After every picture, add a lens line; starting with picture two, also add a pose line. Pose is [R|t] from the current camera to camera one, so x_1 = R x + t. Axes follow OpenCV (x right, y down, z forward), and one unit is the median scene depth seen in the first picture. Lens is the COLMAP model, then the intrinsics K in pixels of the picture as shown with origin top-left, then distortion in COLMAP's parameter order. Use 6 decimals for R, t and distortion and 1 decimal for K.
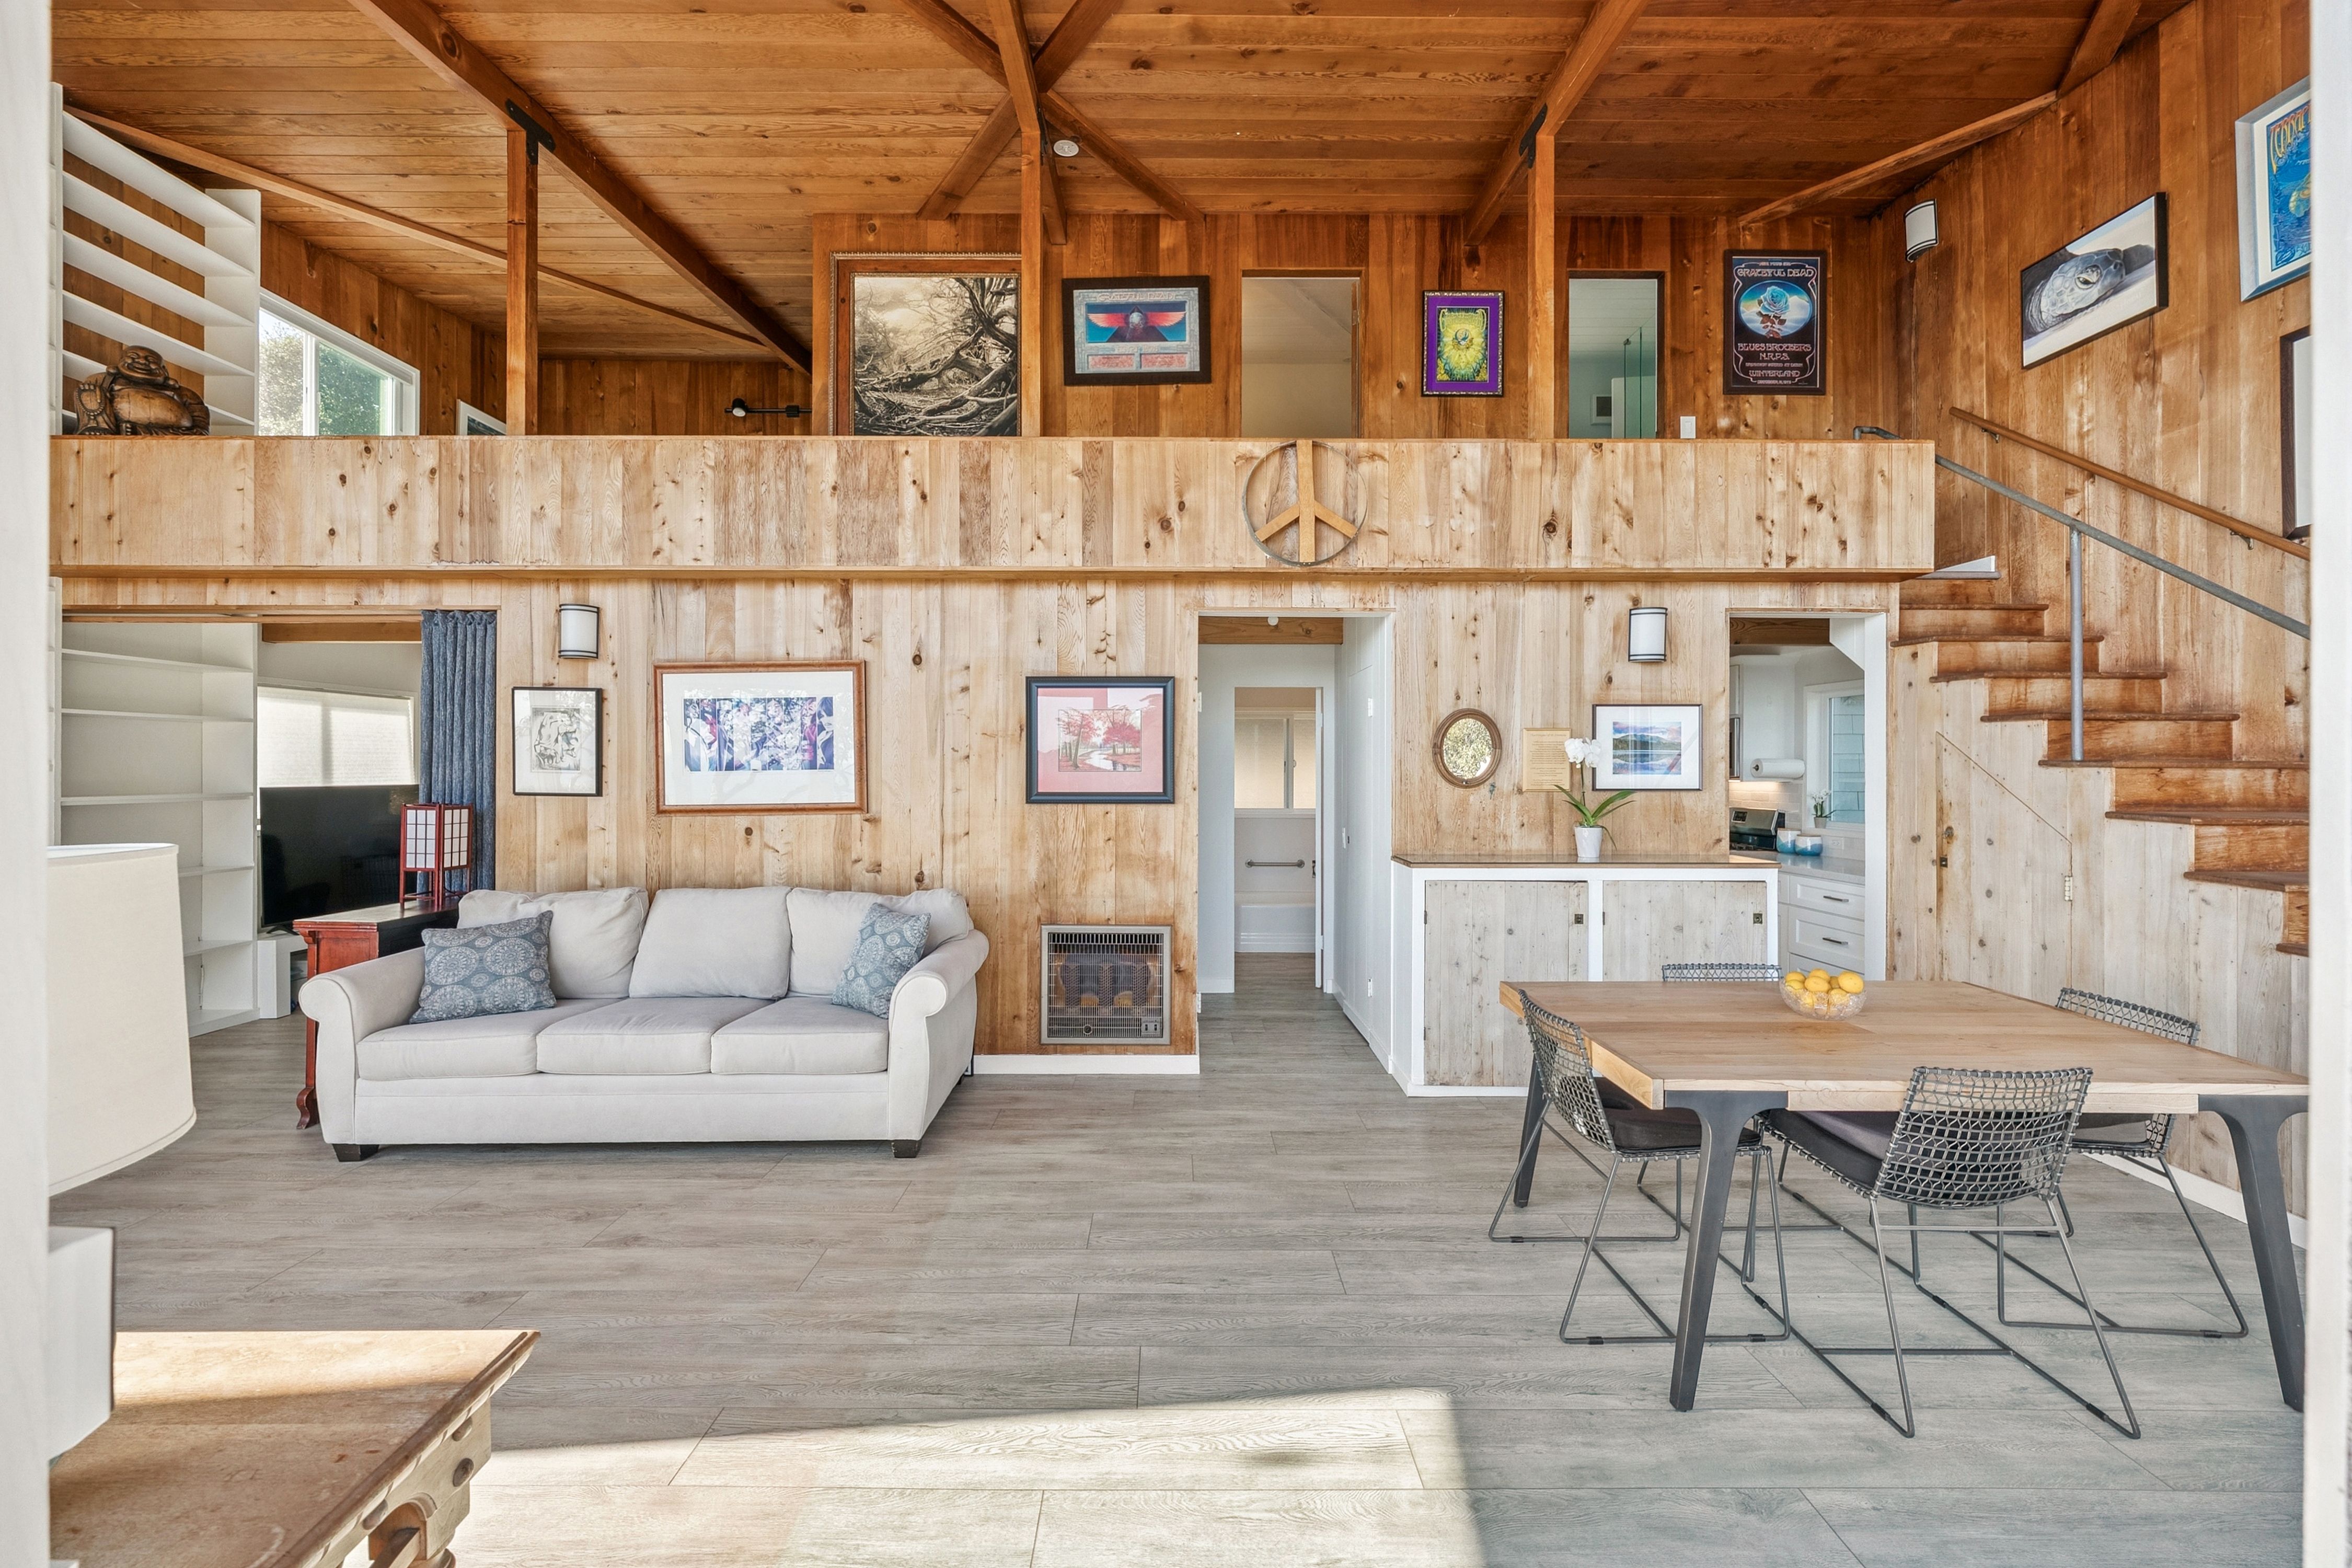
lens RADIAL K [[914.6, 0, 1180.8], [0, 914.6, 763.9], [0, 0, 1]] dist [0.002235, 0.000056]
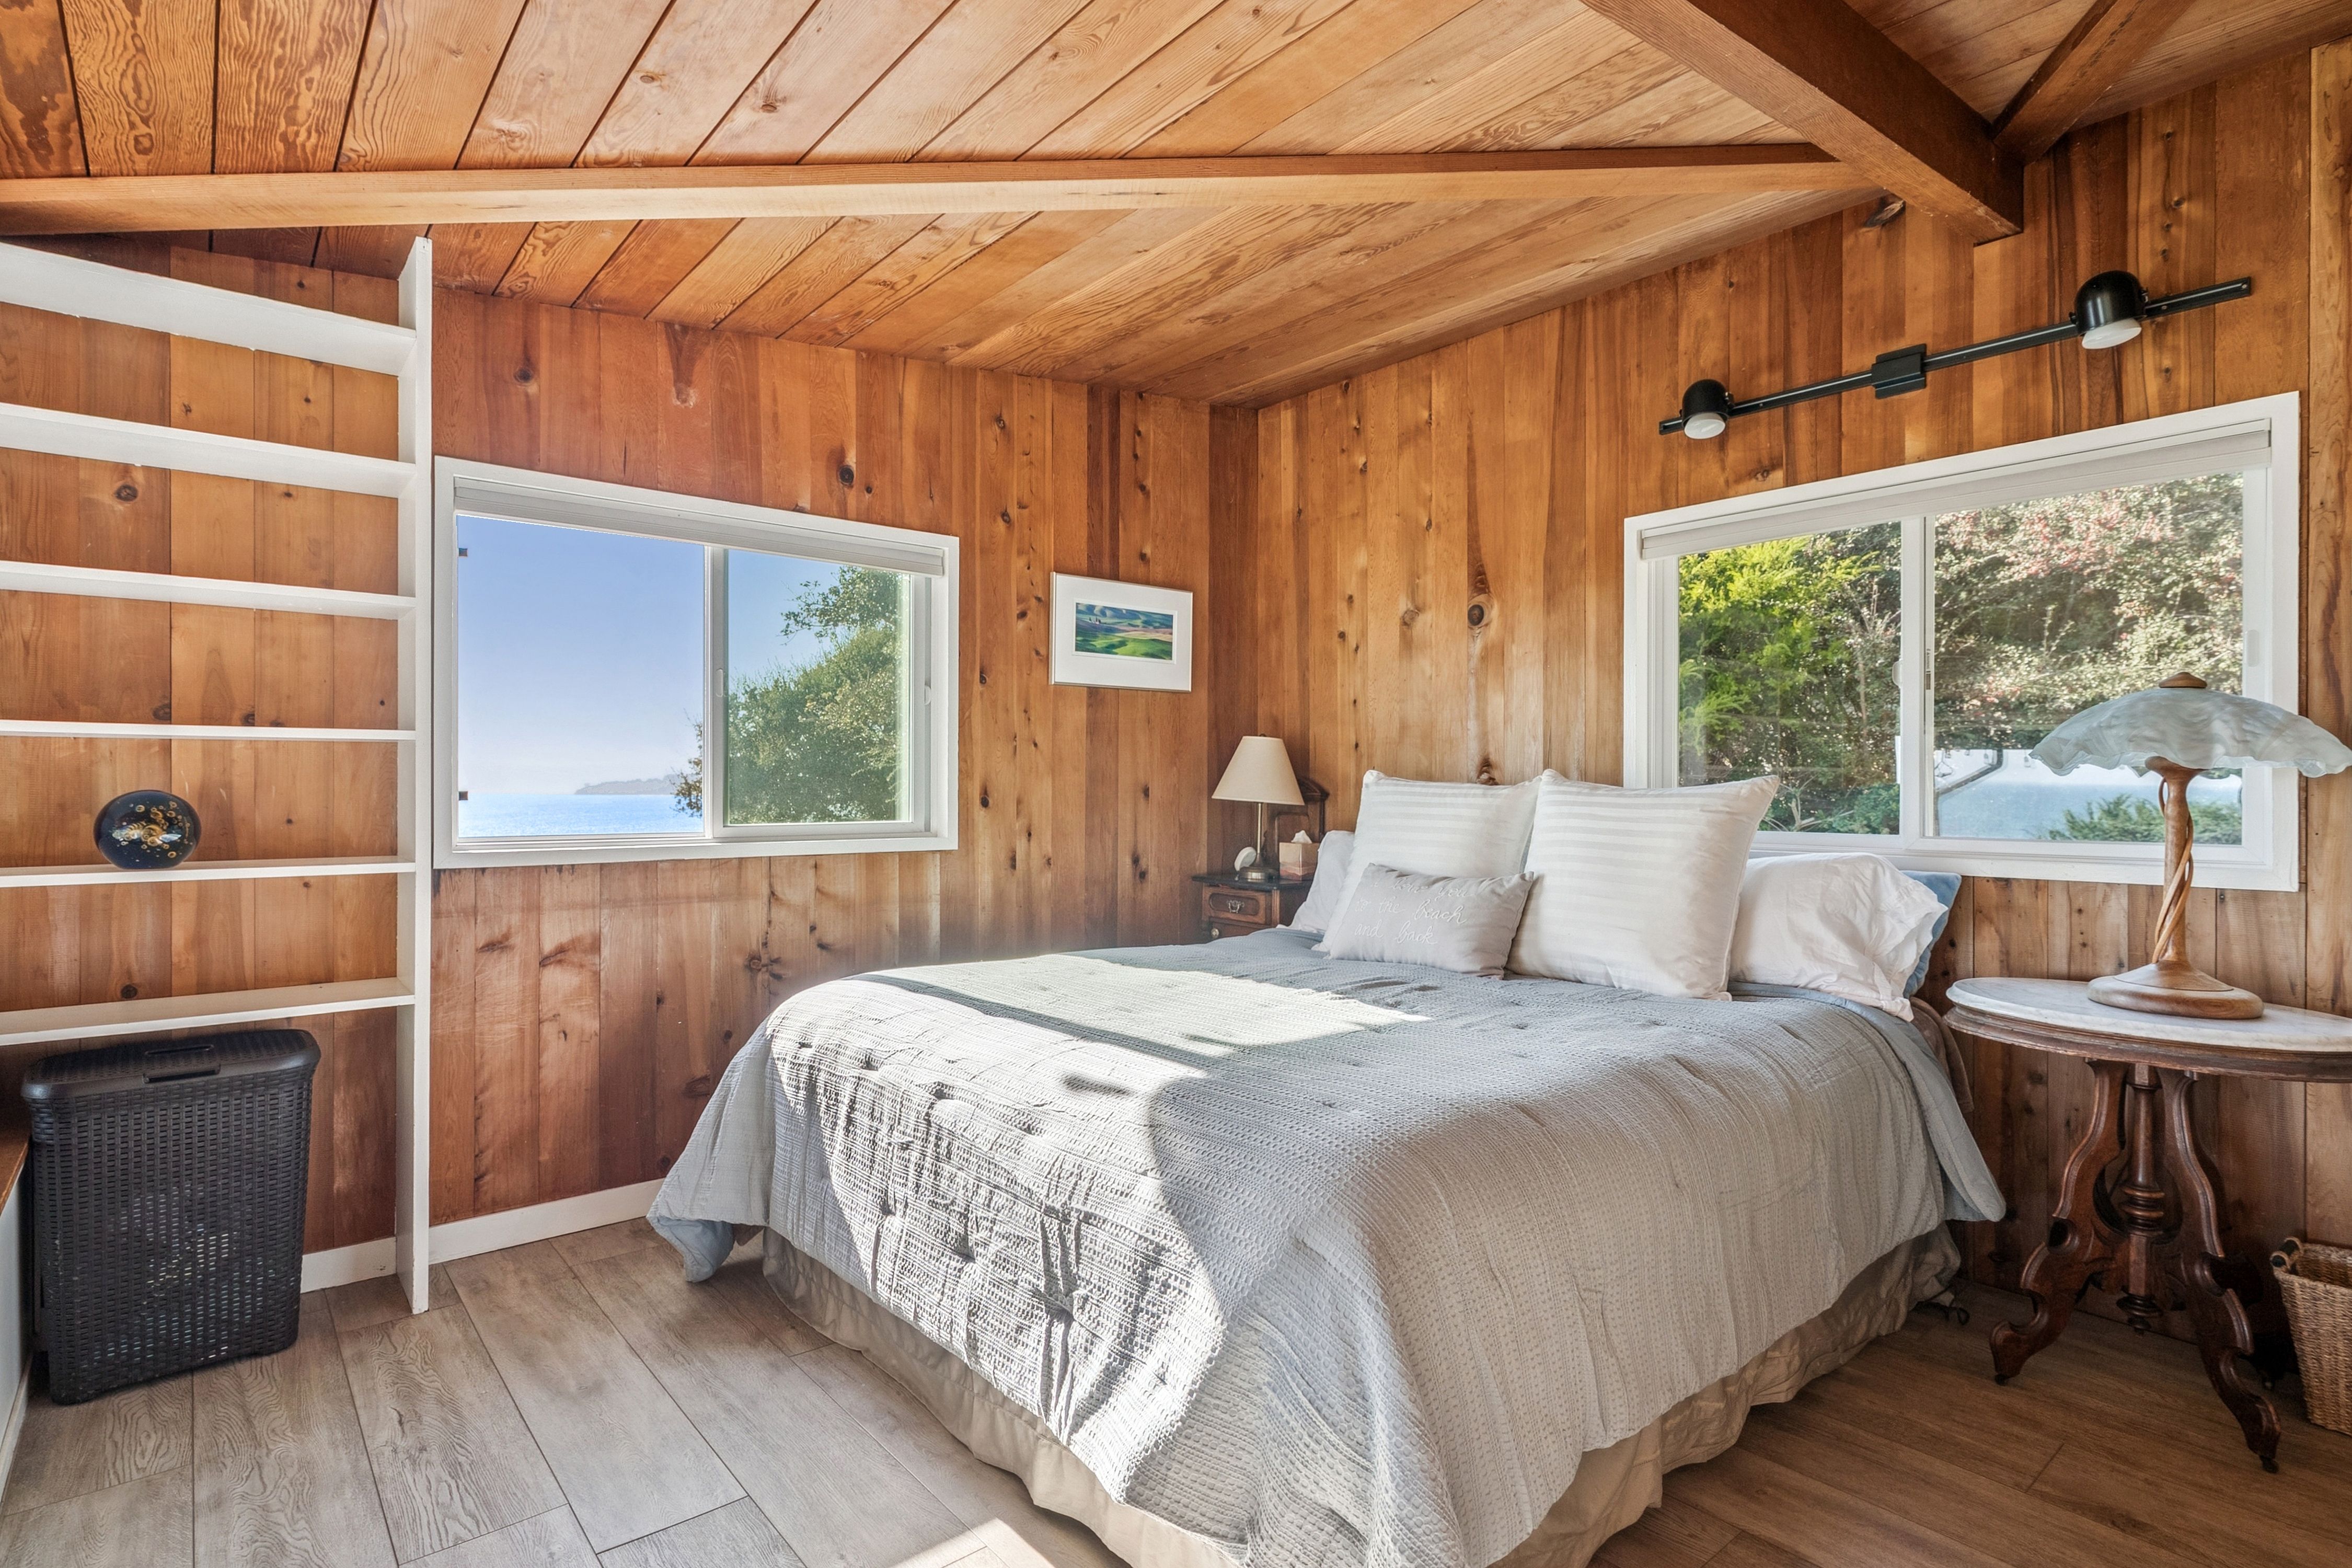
lens RADIAL K [[1195.0, 0, 1184.8], [0, 1195.0, 792.3], [0, 0, 1]] dist [0.004713, 0.000290]
pose [[0.647657, 0.001016, -0.761931, -0.542290], [0.011378, 0.999875, 0.011005, -0.498277], [0.761847, -0.015797, 0.647564, 1.132722]]
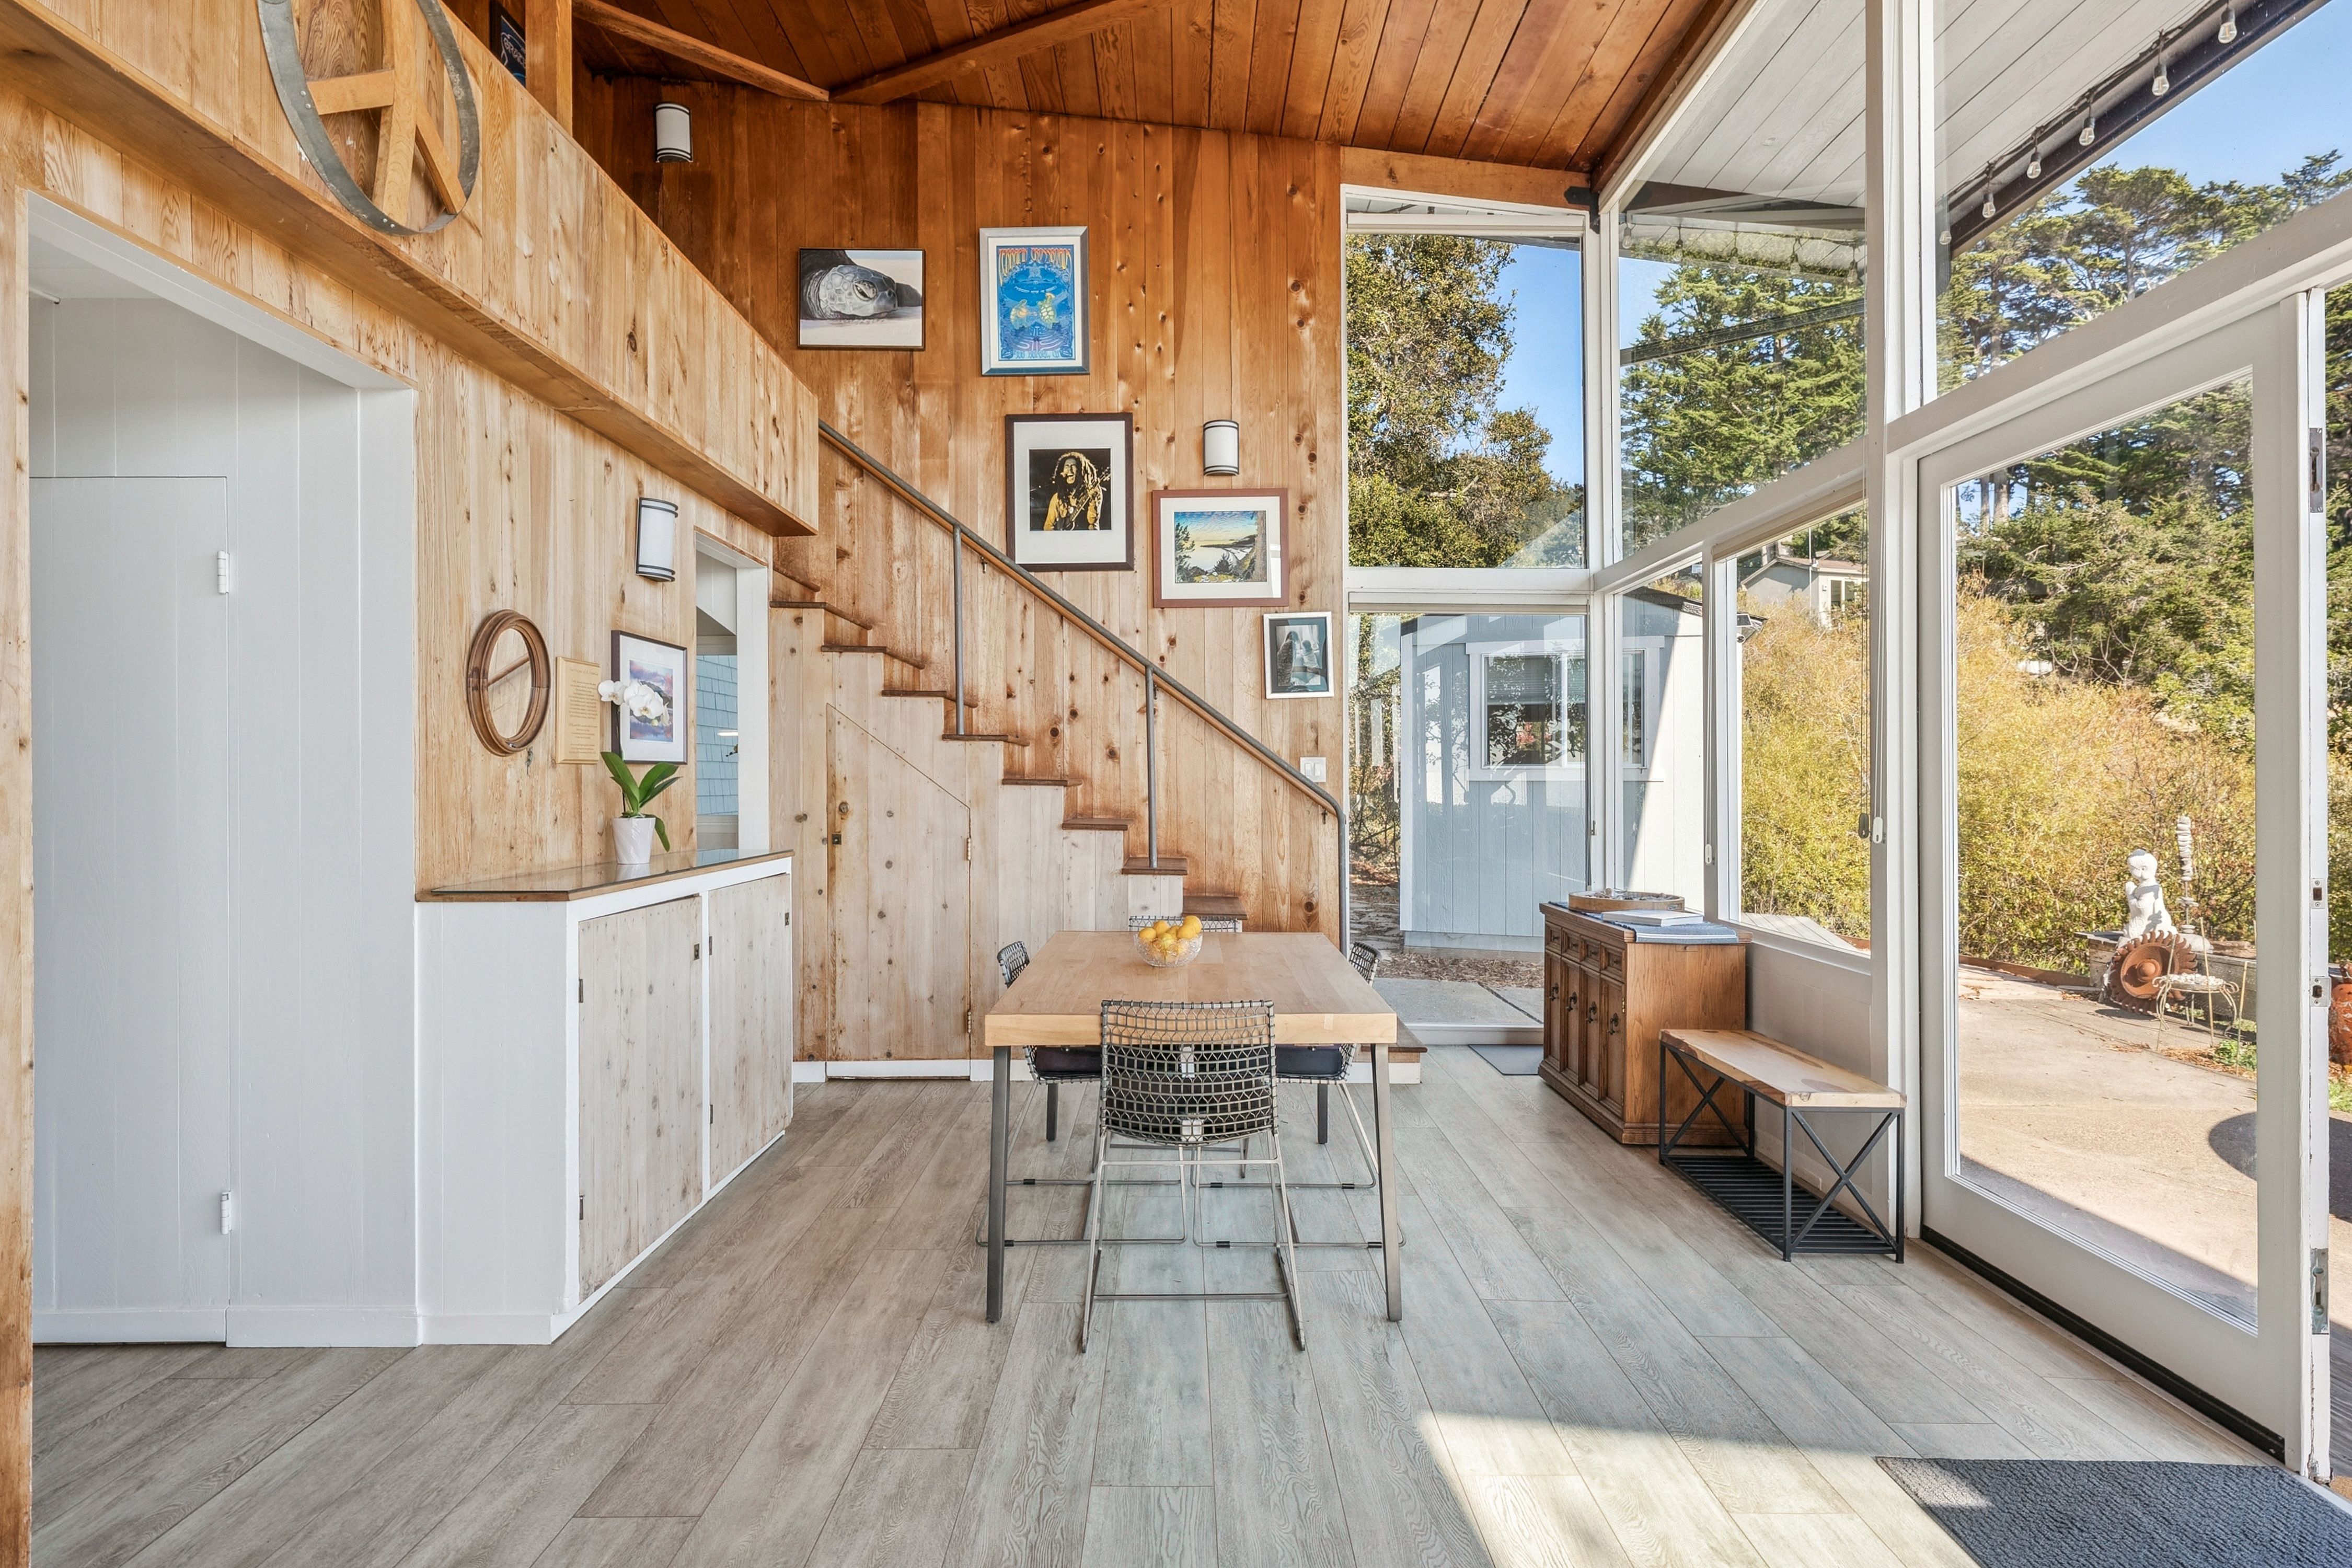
lens RADIAL K [[1195.0, 0, 1181.5], [0, 1195.0, 778.3], [0, 0, 1]] dist [0.004713, 0.000290]
pose [[0.007653, -0.002434, 0.999968, -0.402435], [-0.004302, 0.999988, 0.002467, 0.036462], [-0.999961, -0.004320, 0.007643, 0.596669]]
